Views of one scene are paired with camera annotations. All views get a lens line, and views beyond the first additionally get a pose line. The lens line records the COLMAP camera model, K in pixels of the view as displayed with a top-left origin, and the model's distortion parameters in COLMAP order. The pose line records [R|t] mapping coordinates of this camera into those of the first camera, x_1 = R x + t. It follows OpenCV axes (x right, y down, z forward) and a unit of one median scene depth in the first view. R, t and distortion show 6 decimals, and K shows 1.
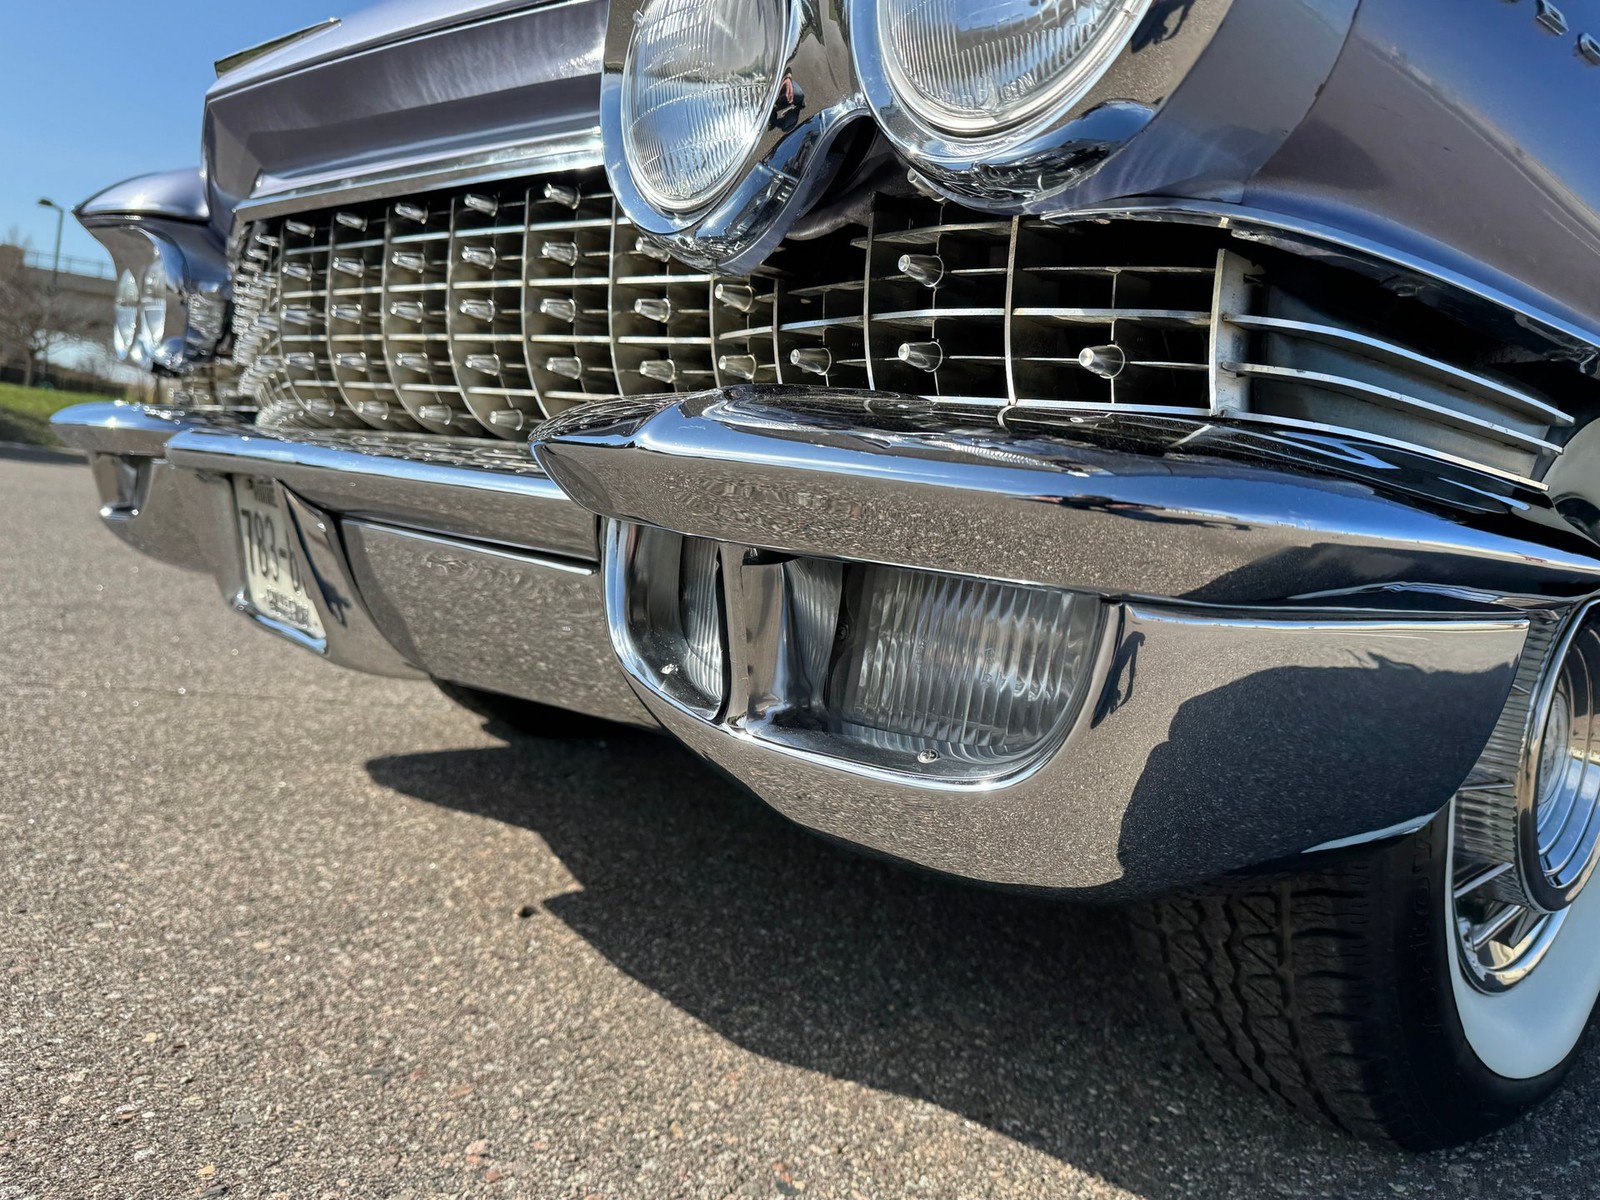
lens RADIAL K [[1160.5, 0, 811.2], [0, 1160.5, 596.9], [0, 0, 1]] dist [0.013909, -0.024262]
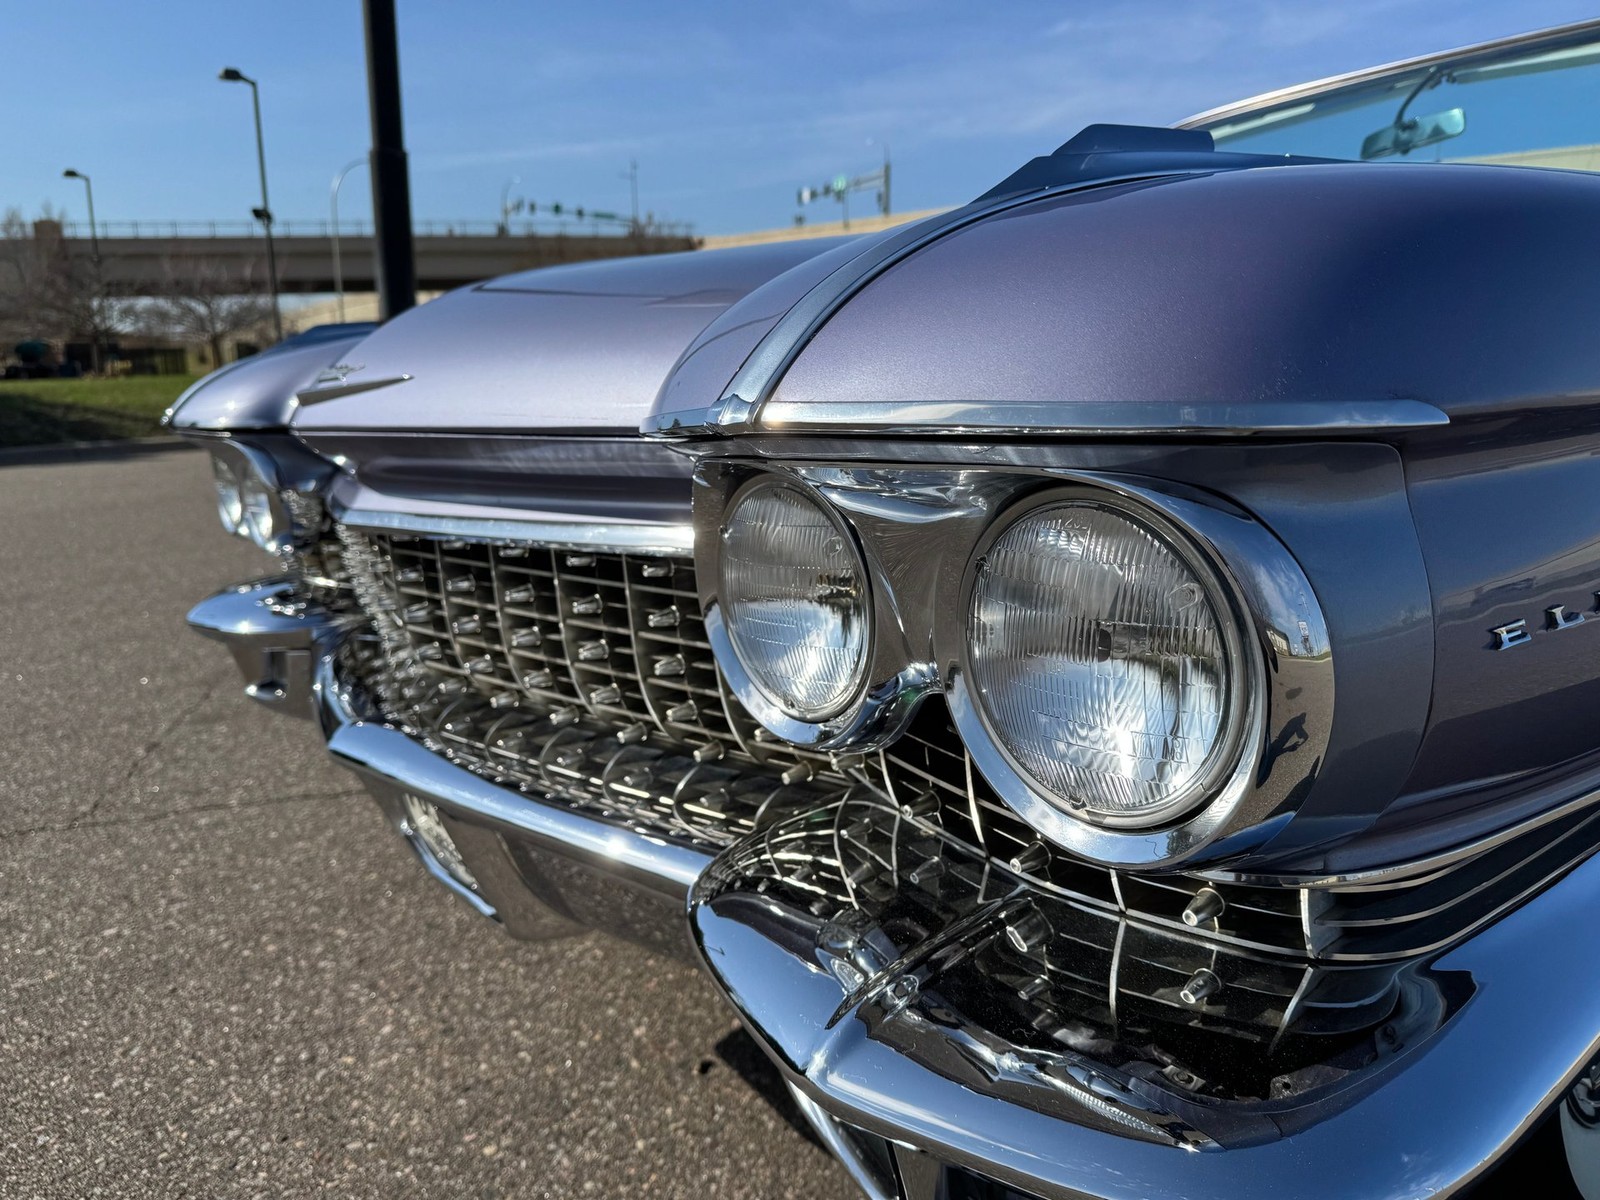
lens RADIAL K [[1160.5, 0, 798.3], [0, 1160.5, 606.7], [0, 0, 1]] dist [0.013909, -0.024262]
pose [[0.986795, -0.136121, -0.087784, 0.002283], [0.146938, 0.980354, 0.131588, -0.323022], [0.068148, -0.142749, 0.987410, -0.036039]]
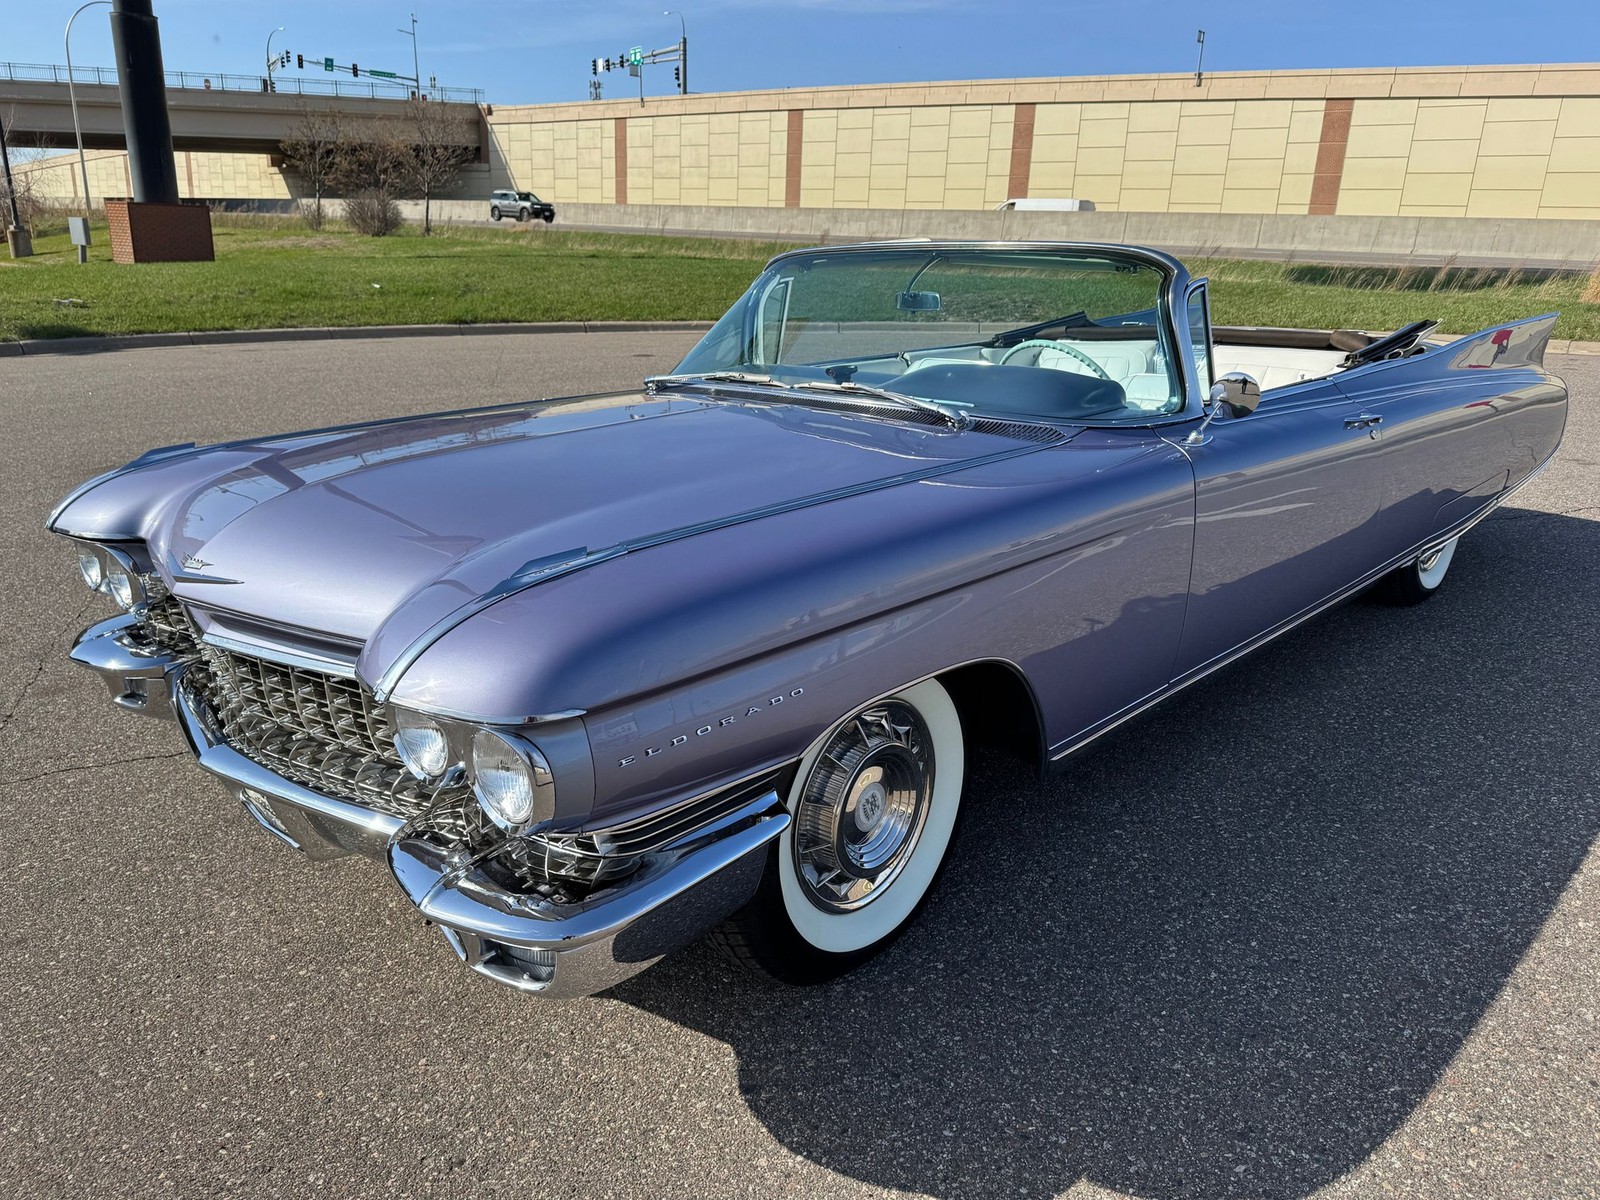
lens RADIAL K [[1160.5, 0, 811.4], [0, 1160.5, 589.3], [0, 0, 1]] dist [0.013909, -0.024262]
pose [[0.986345, -0.148655, 0.070887, 0.369780], [0.127570, 0.961850, 0.242013, -0.725926], [-0.104159, -0.229665, 0.967680, -0.924867]]
